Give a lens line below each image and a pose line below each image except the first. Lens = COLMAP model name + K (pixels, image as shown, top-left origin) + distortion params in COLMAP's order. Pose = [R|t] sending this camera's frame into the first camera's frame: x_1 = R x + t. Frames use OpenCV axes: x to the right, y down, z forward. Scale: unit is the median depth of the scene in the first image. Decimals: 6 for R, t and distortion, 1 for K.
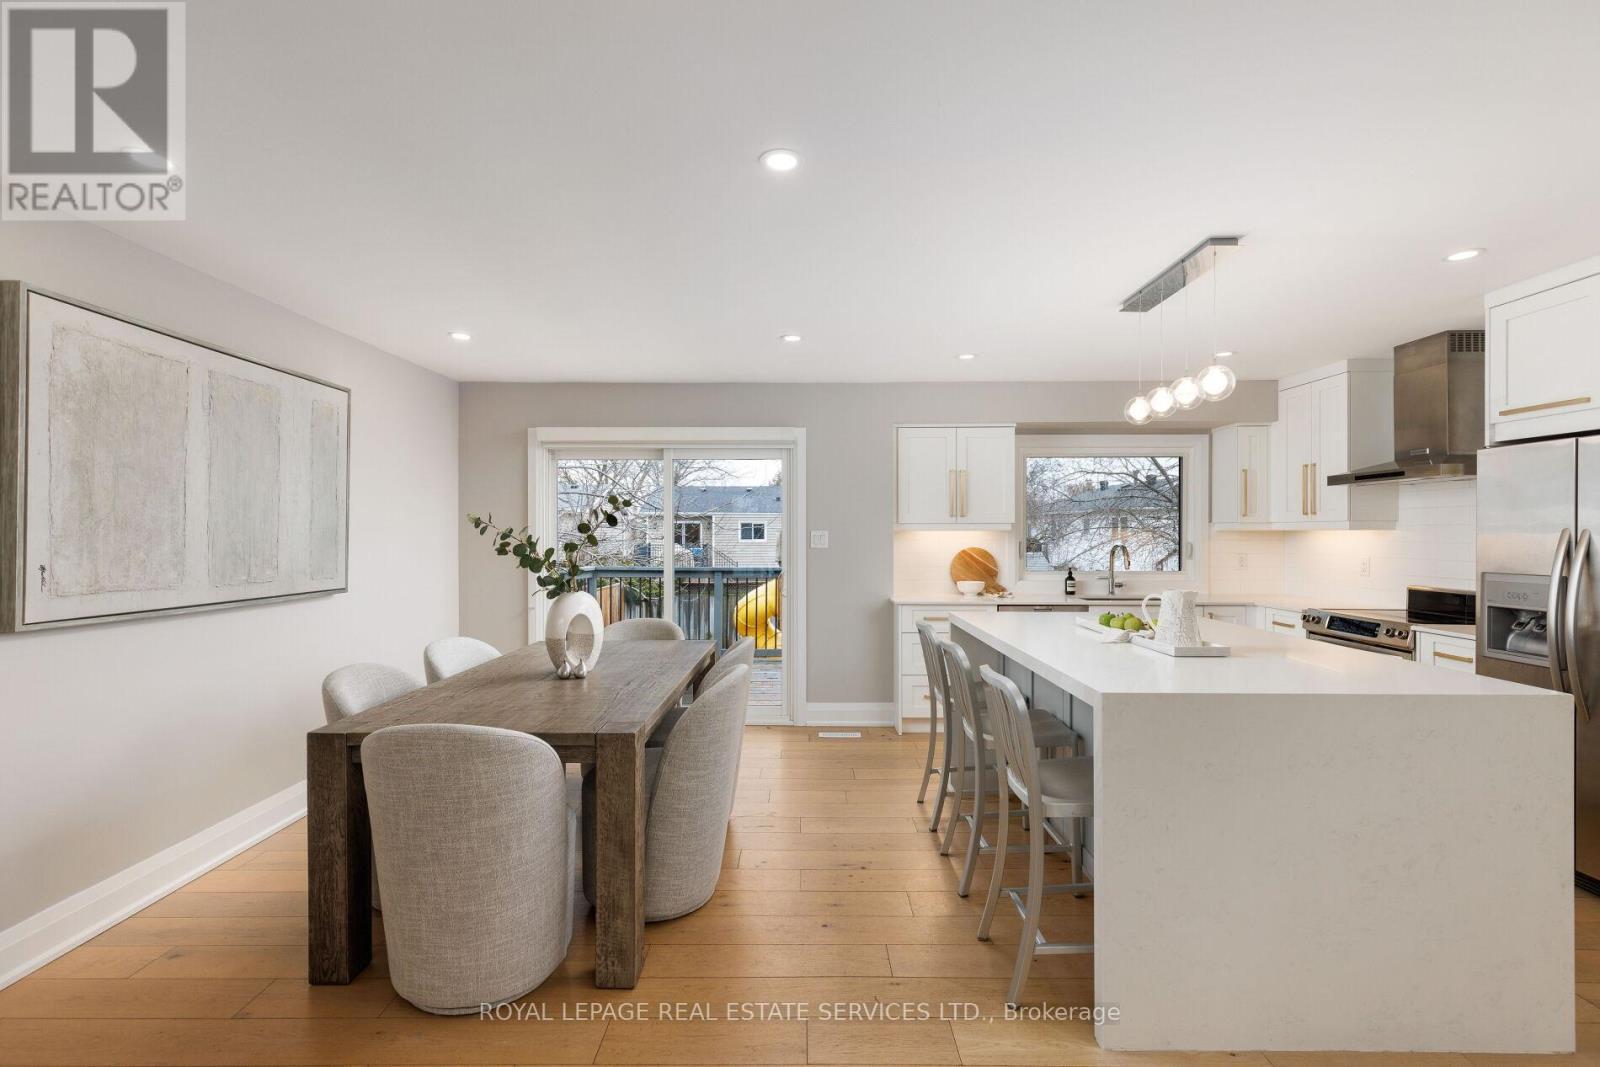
lens RADIAL K [[723.4, 0, 796.8], [0, 723.4, 531.6], [0, 0, 1]] dist [0.003593, -0.000878]
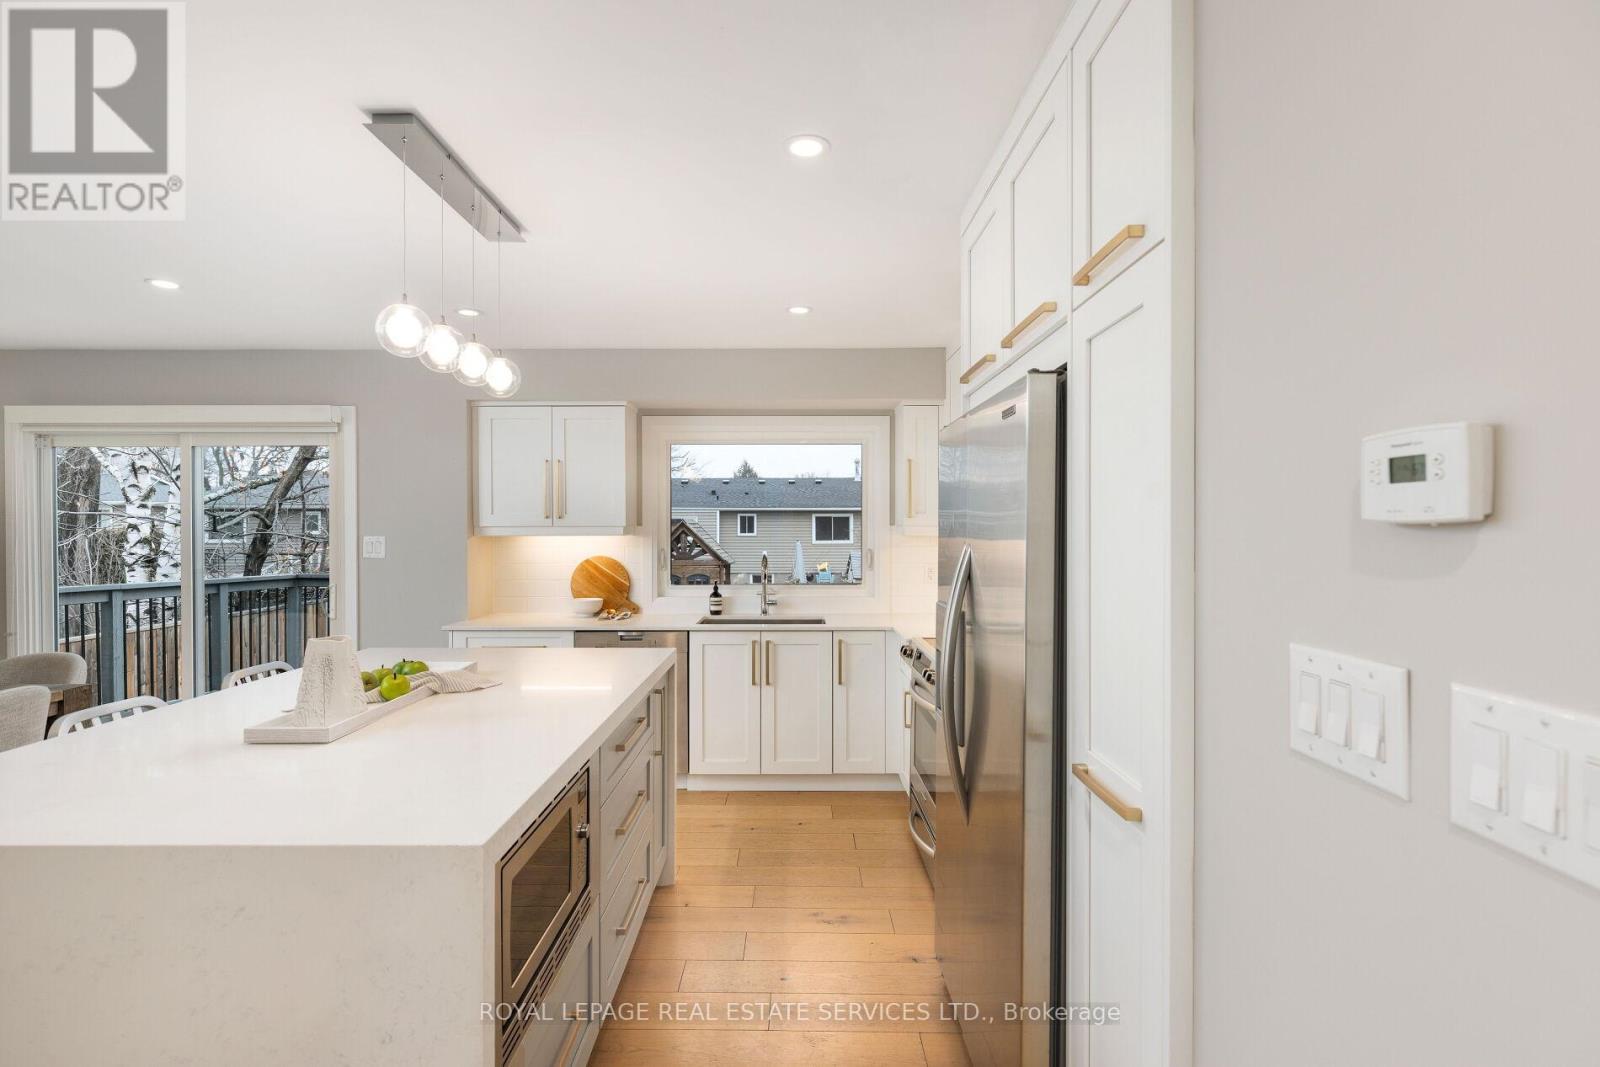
lens RADIAL K [[776.6, 0, 798.0], [0, 776.6, 531.4], [0, 0, 1]] dist [0.004076, 0.000145]
pose [[0.999951, -0.000643, 0.009922, 0.633952], [0.000585, 0.999983, 0.005867, -0.014891], [-0.009926, -0.005861, 0.999934, 0.184574]]
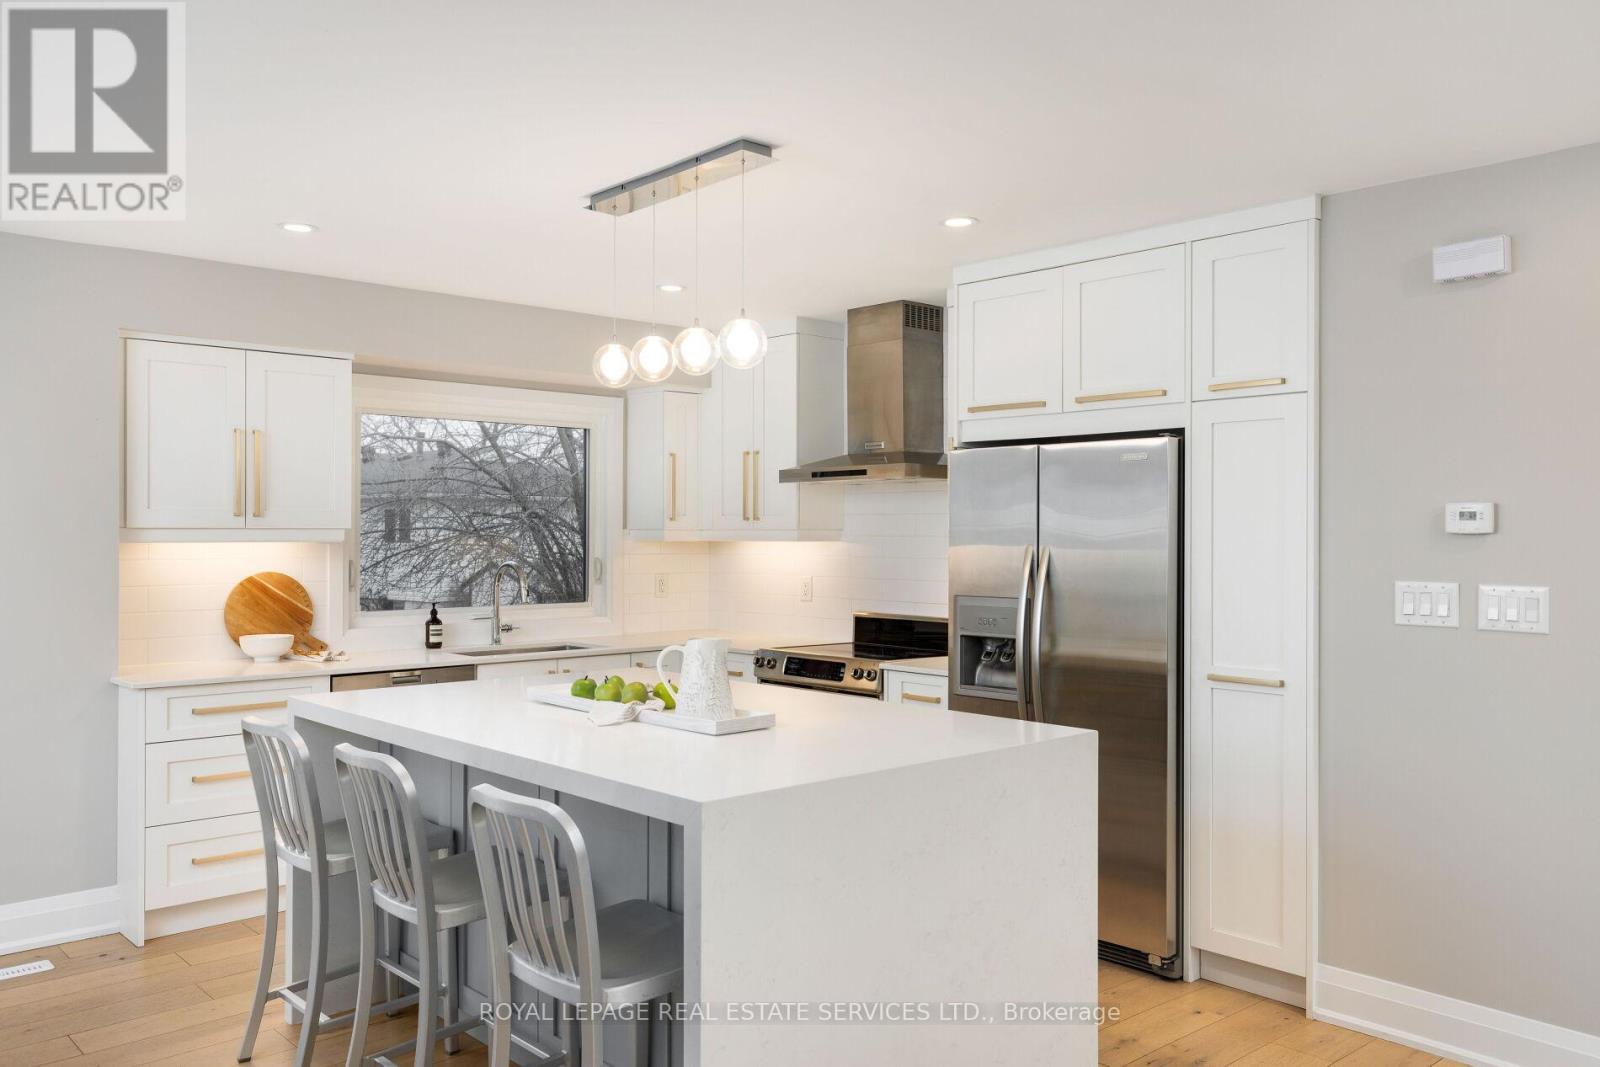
lens RADIAL K [[1257.1, 0, 806.9], [0, 1257.1, 529.5], [0, 0, 1]] dist [-0.001139, 0.002092]
pose [[0.722640, 0.003717, 0.691214, -0.163482], [-0.003988, 0.999991, -0.001208, -0.015409], [-0.691213, -0.001884, 0.722649, 0.047360]]
